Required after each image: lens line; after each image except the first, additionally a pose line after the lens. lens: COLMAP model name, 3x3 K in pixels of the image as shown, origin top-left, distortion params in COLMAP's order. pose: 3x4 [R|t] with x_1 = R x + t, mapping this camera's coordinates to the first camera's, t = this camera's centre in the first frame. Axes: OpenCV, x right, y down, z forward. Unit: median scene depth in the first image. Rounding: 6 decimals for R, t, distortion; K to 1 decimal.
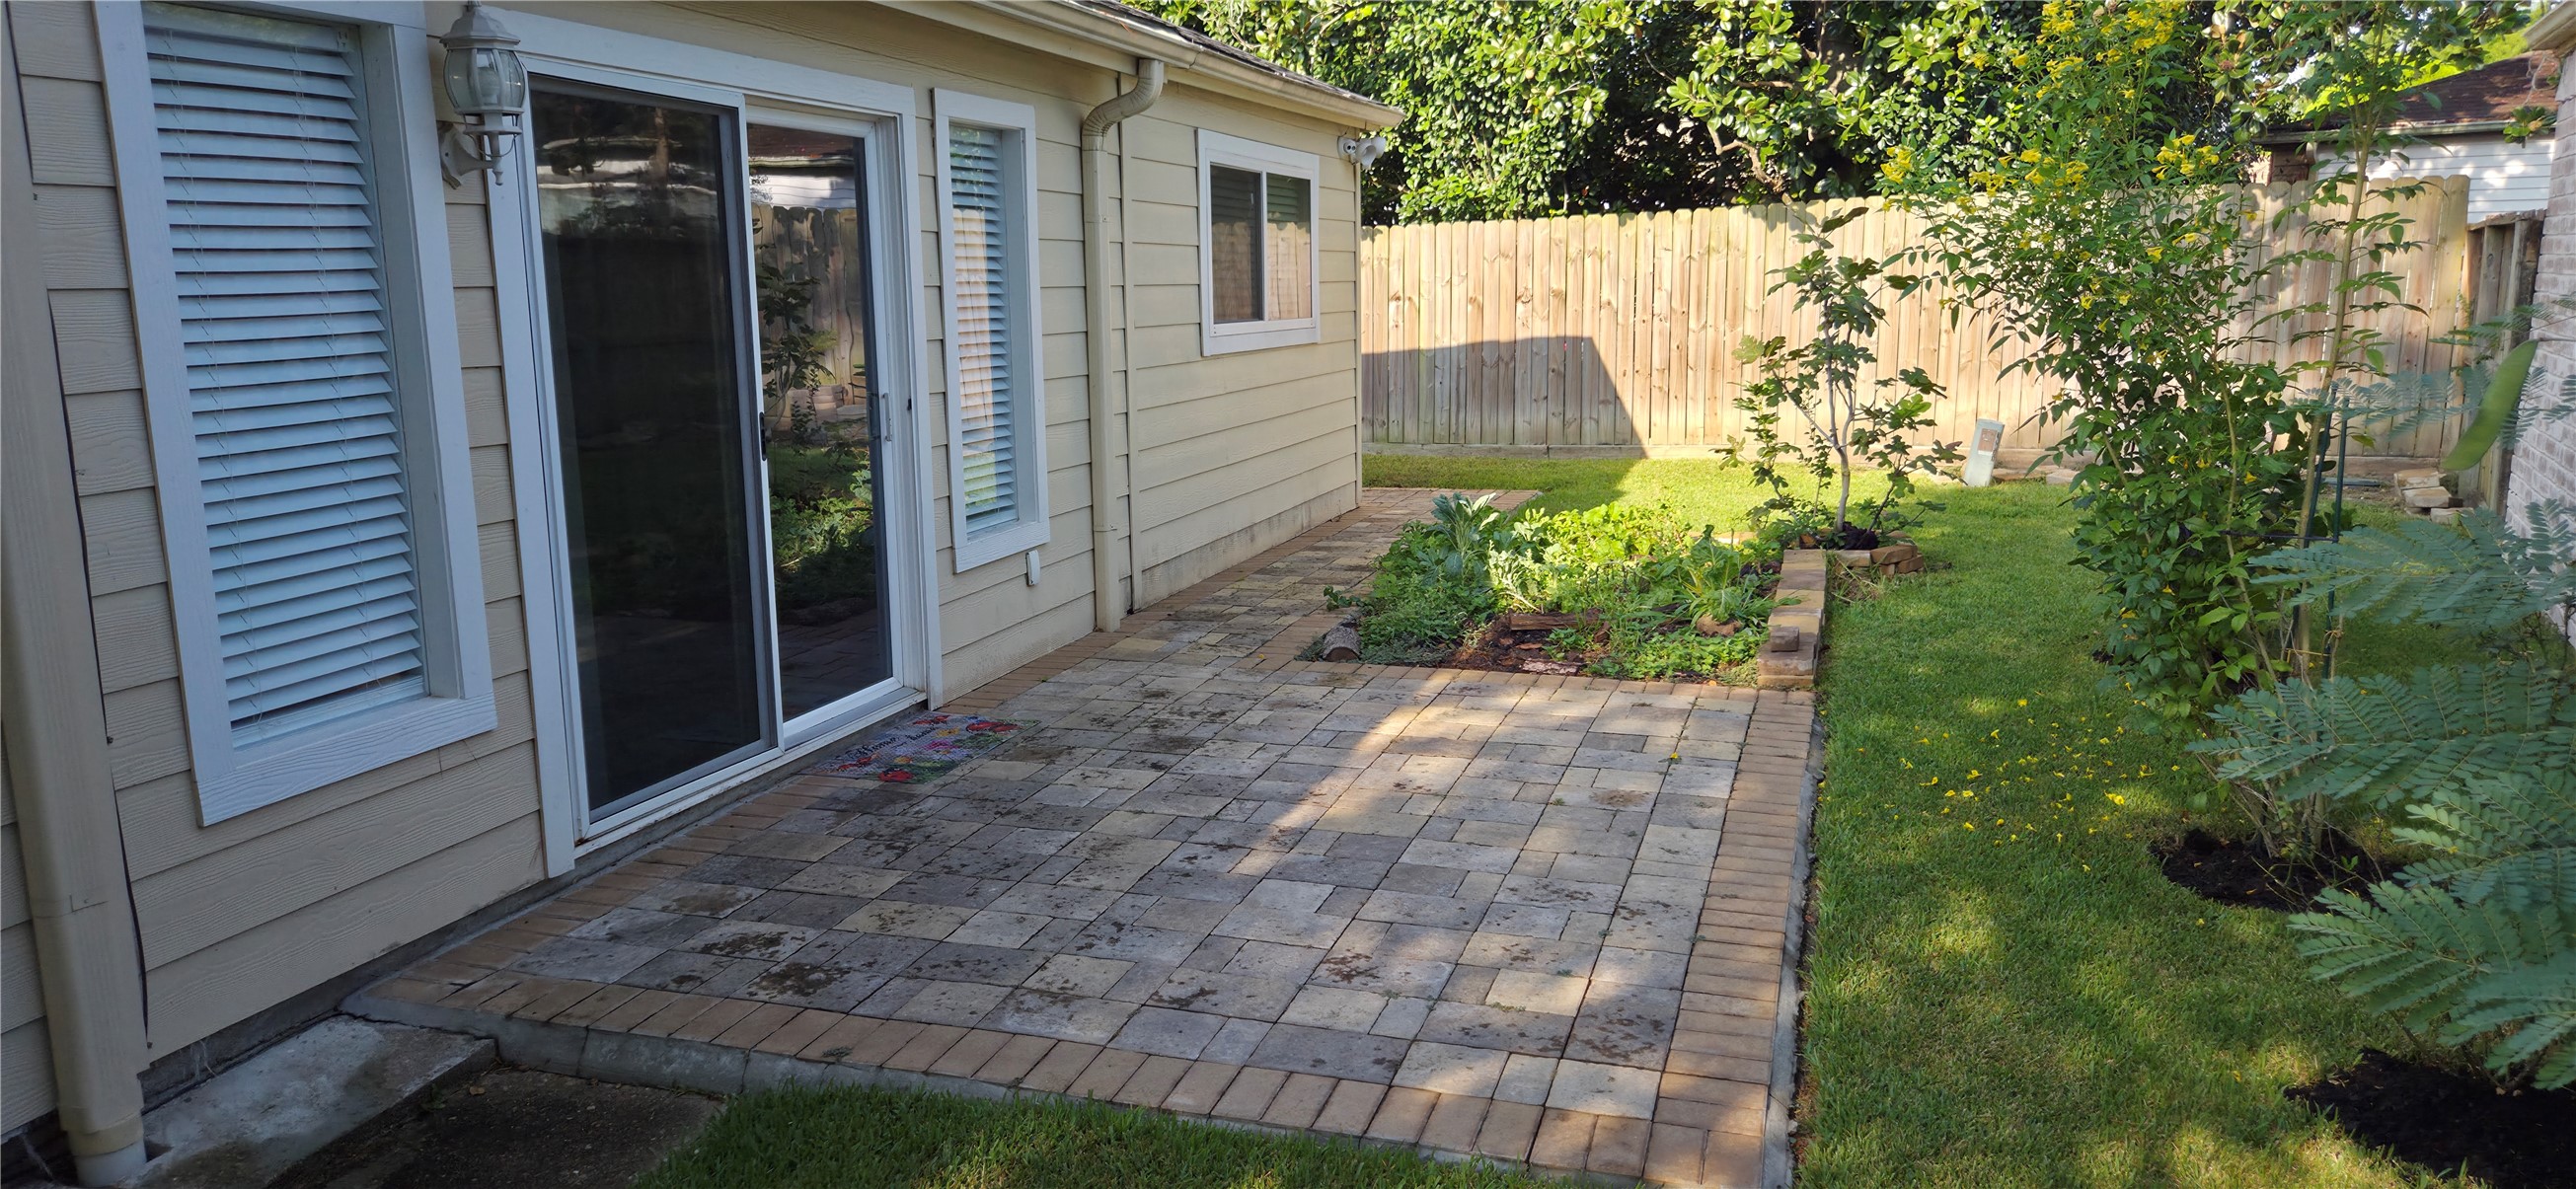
lens RADIAL K [[1758.7, 0, 1288.0], [0, 1758.7, 594.5], [0, 0, 1]] dist [0.056596, -0.058366]
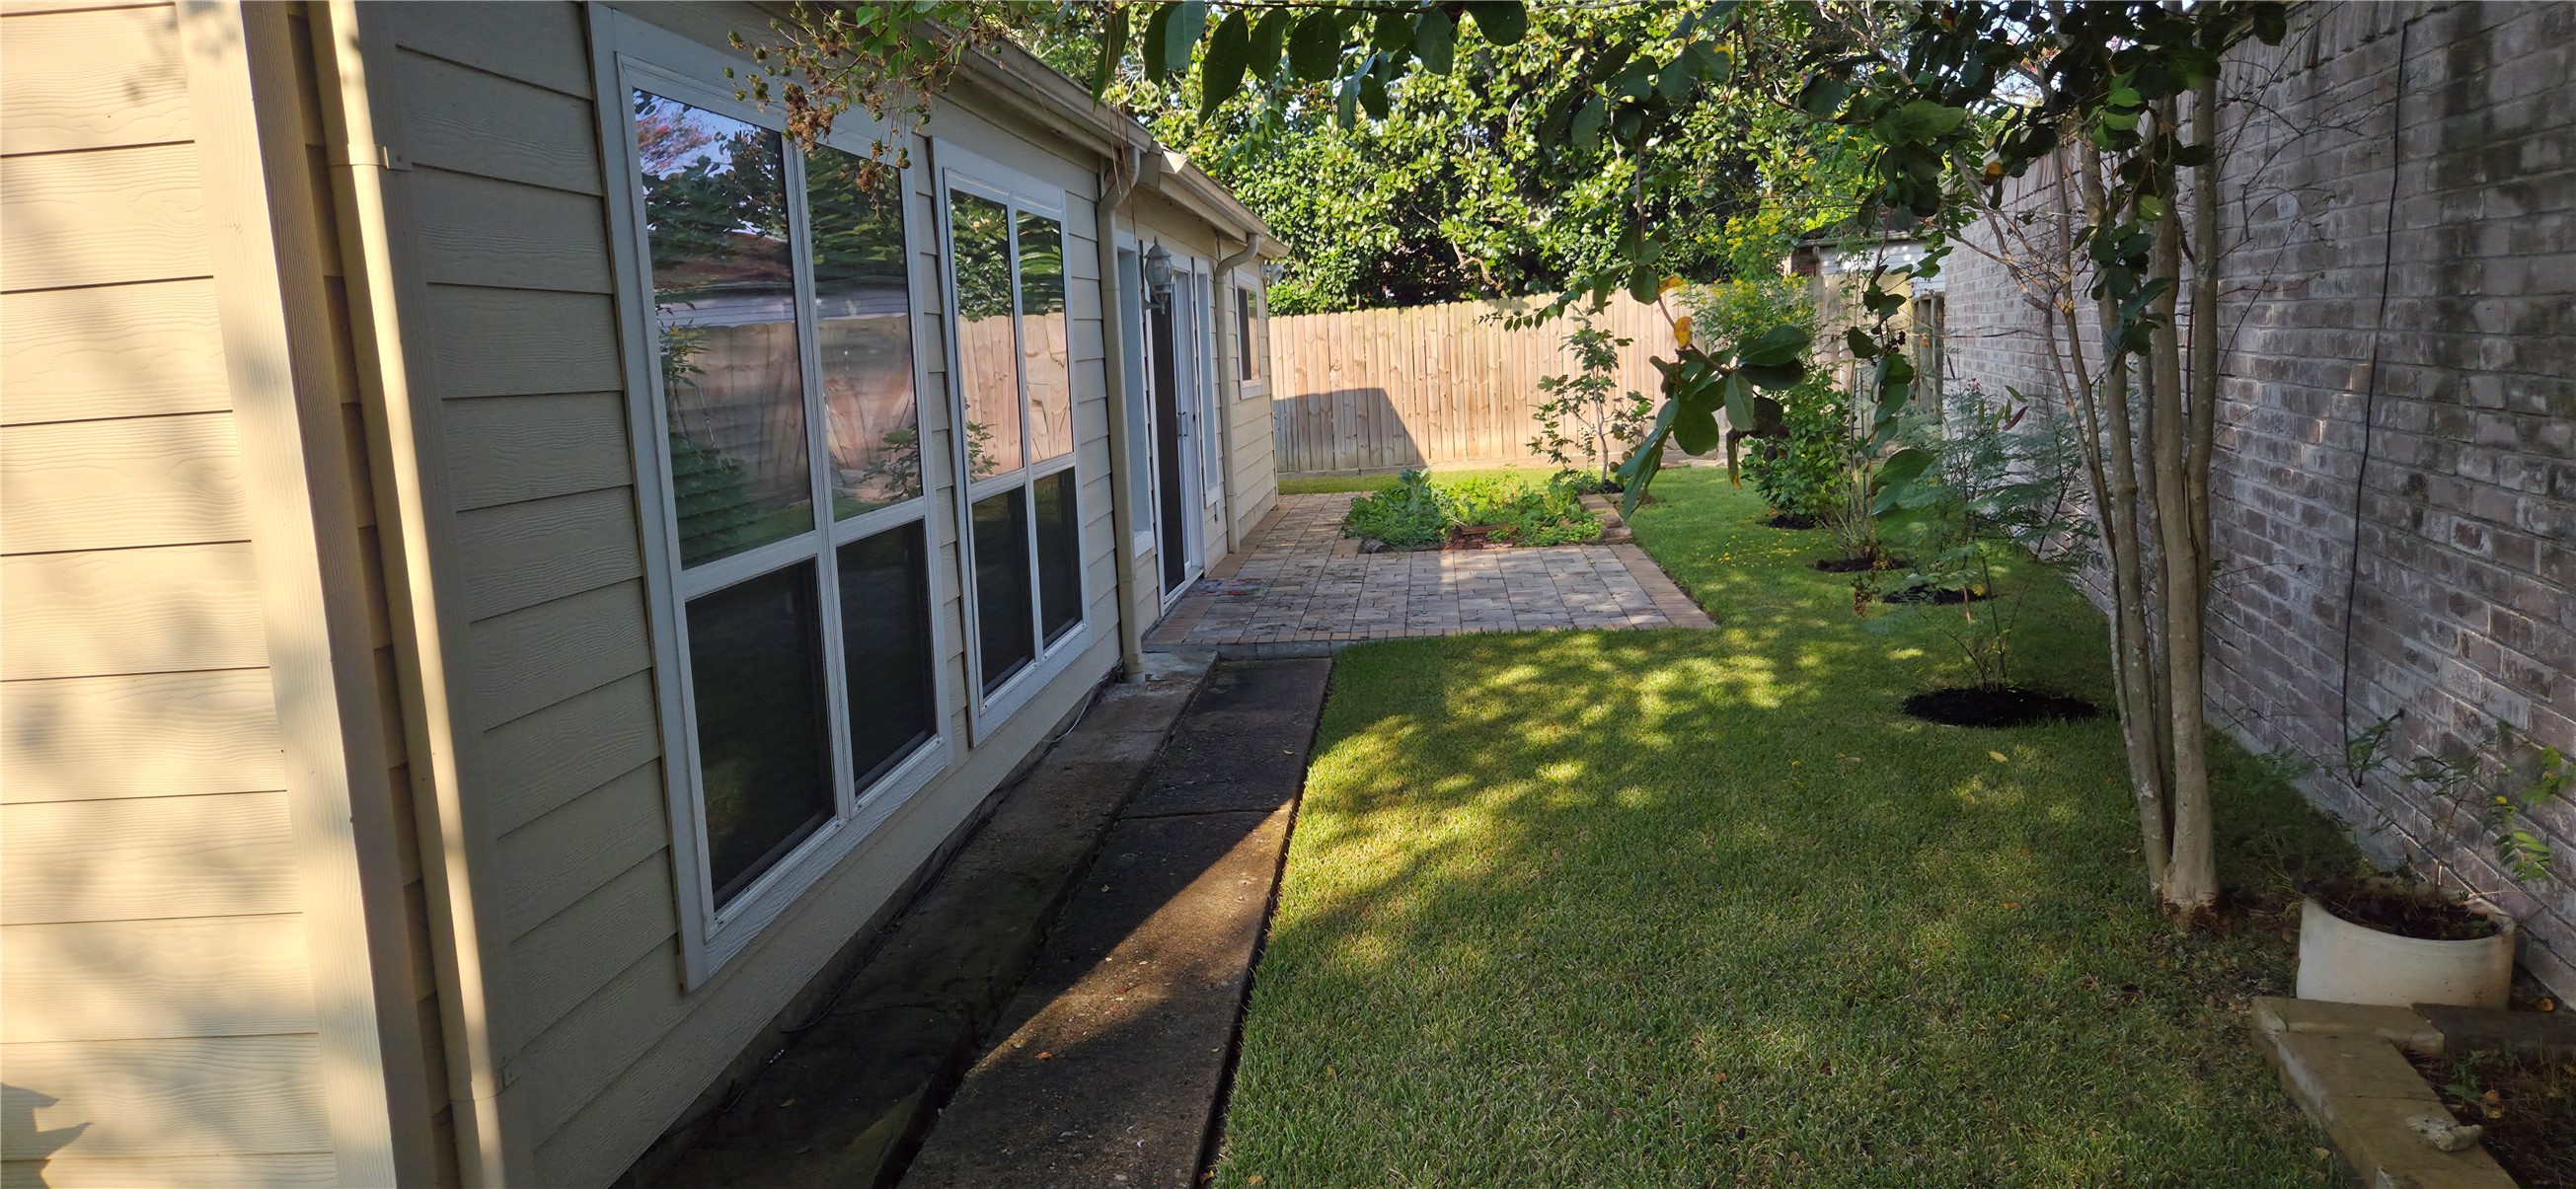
lens RADIAL K [[1758.7, 0, 1288.0], [0, 1758.7, 594.5], [0, 0, 1]] dist [0.056596, -0.058366]
pose [[0.972364, -0.066976, 0.223656, -0.261949], [0.078416, 0.996008, -0.042657, 0.082389], [-0.219906, 0.059016, 0.973734, -0.417881]]
